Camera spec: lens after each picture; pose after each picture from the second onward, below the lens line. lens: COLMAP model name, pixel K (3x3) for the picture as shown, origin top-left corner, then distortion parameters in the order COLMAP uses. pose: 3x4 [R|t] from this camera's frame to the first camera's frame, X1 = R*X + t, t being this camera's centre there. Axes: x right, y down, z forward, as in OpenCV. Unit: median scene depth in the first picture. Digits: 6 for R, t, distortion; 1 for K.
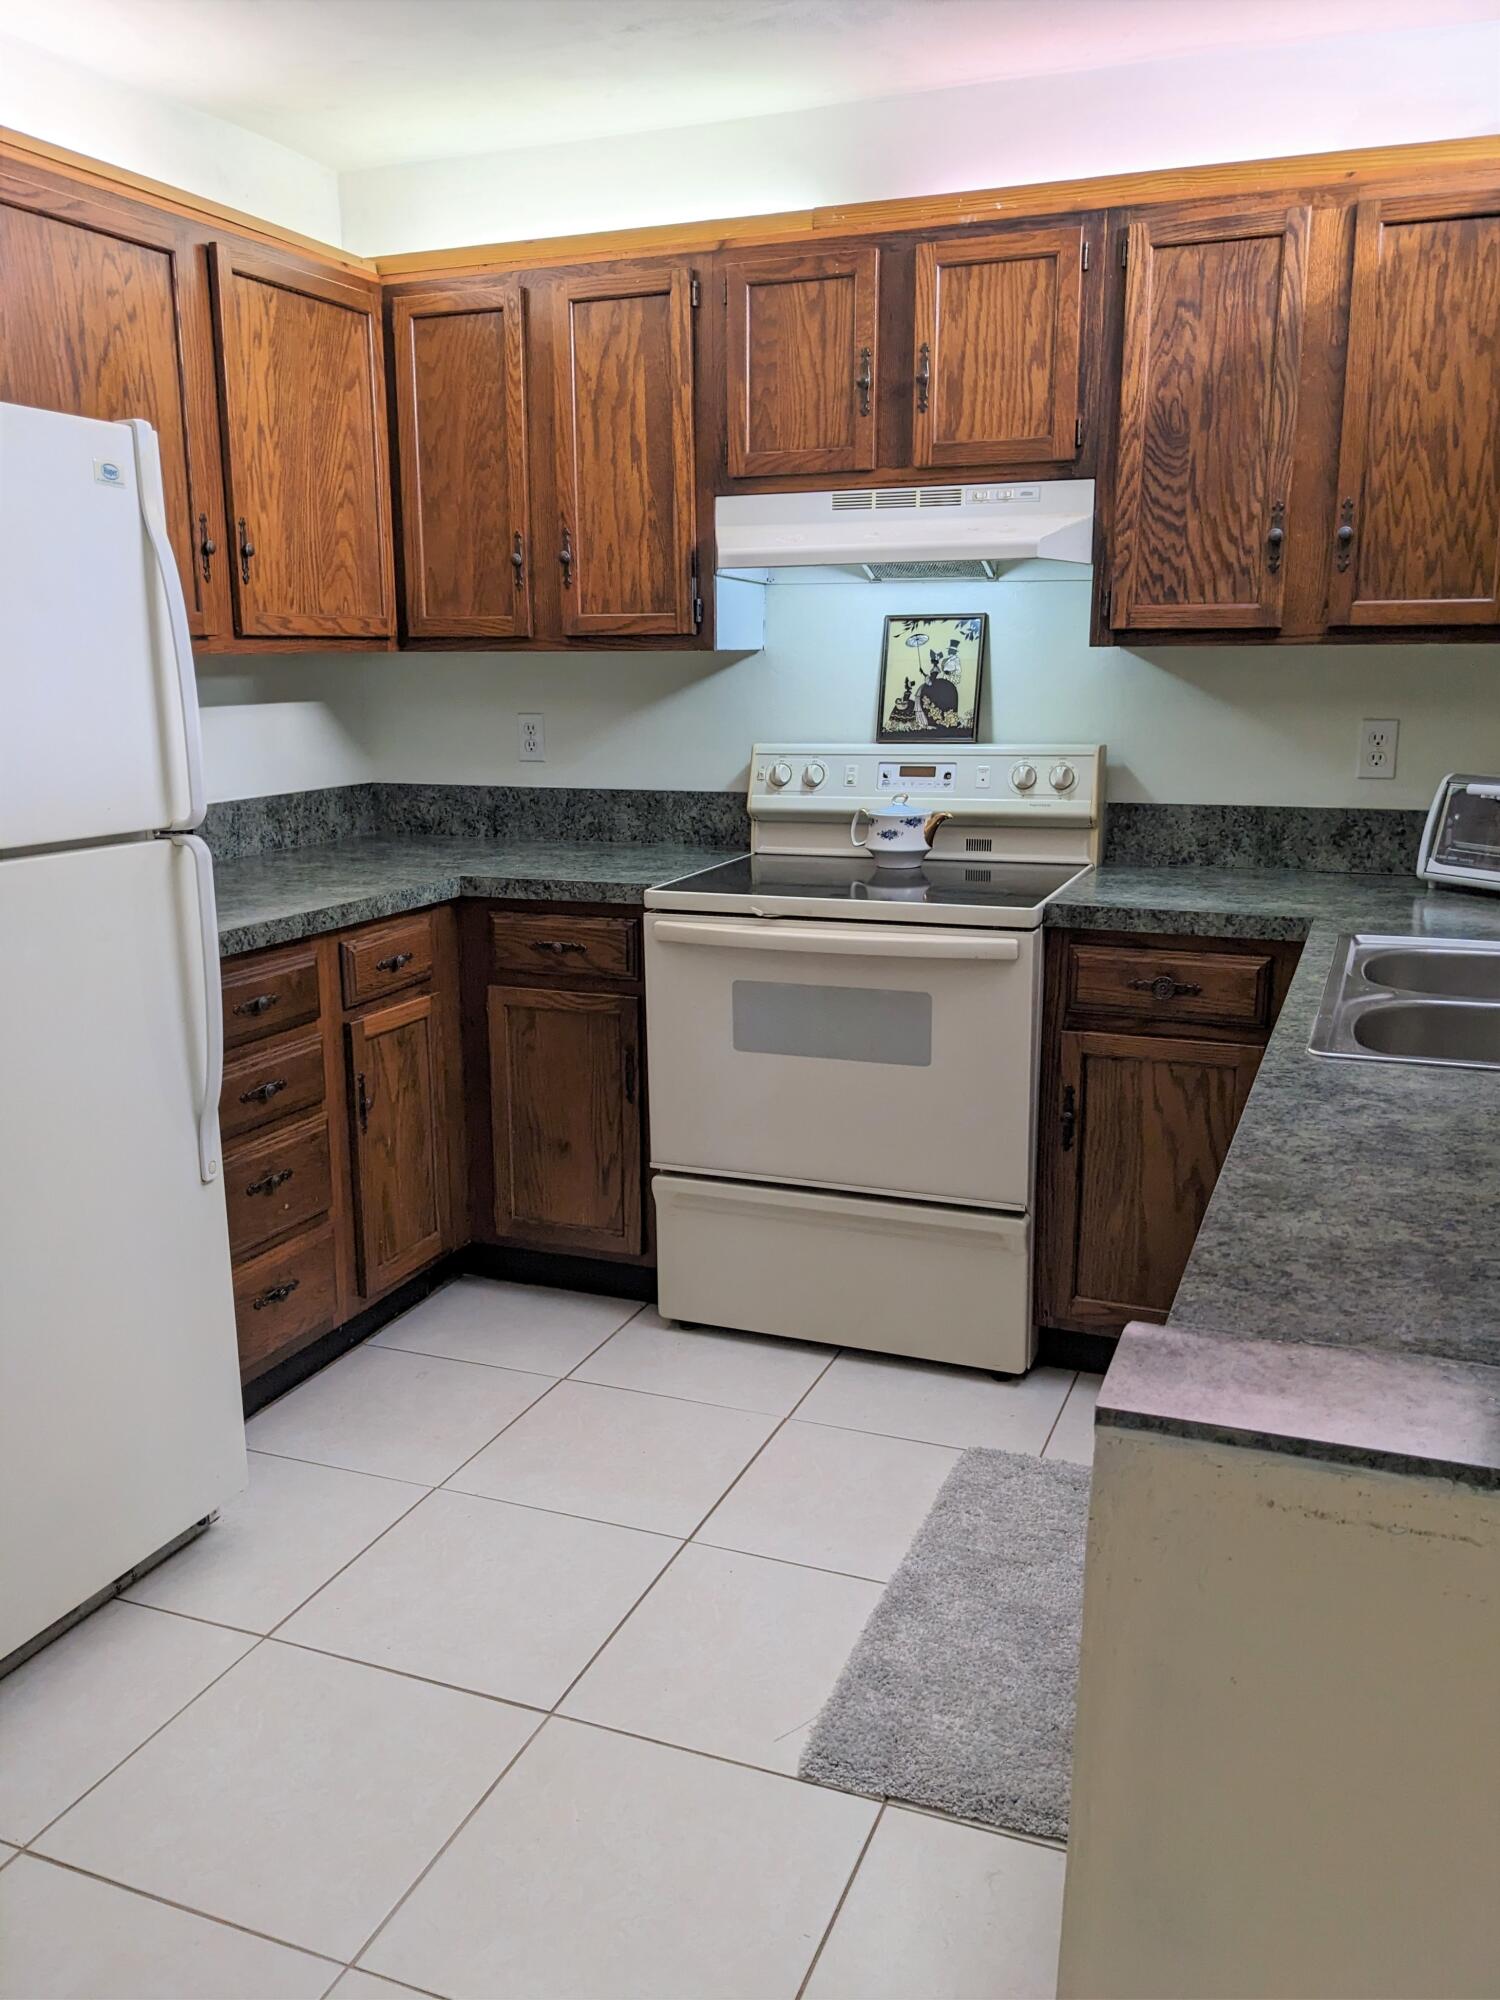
lens RADIAL K [[1666.0, 0, 705.6], [0, 1666.0, 1008.1], [0, 0, 1]] dist [0.058868, -0.115817]
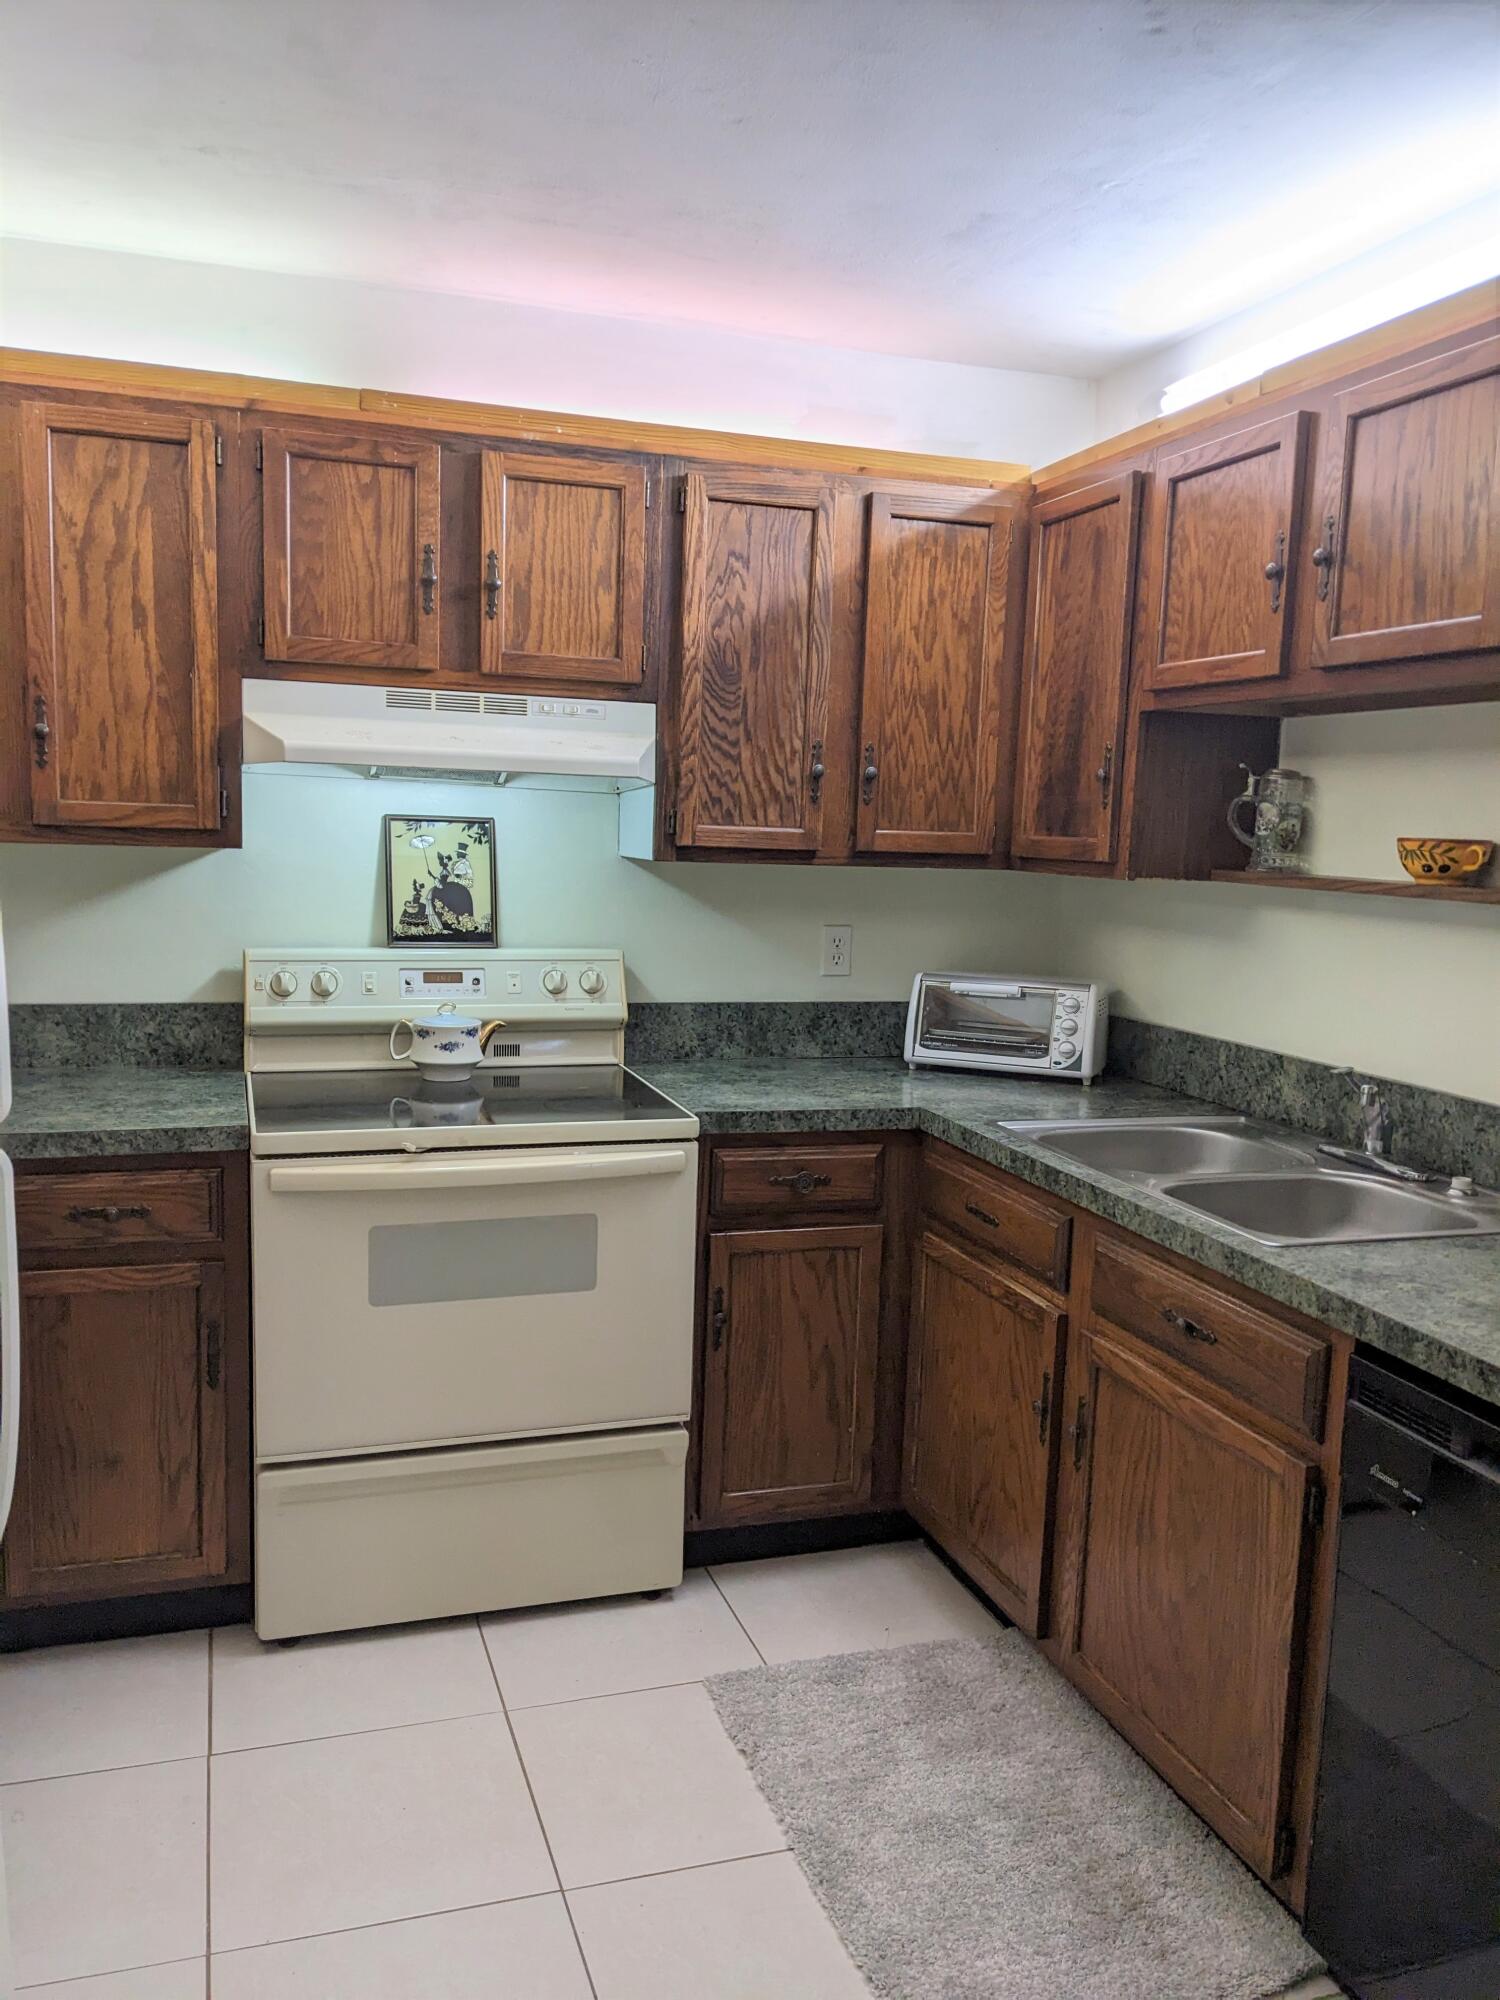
lens RADIAL K [[1595.1, 0, 772.4], [0, 1595.1, 1019.9], [0, 0, 1]] dist [0.093169, -0.189361]
pose [[0.751010, -0.049029, 0.658468, -0.364169], [0.098444, 0.994408, -0.038236, -0.069508], [-0.652911, 0.093538, 0.751637, 0.206173]]
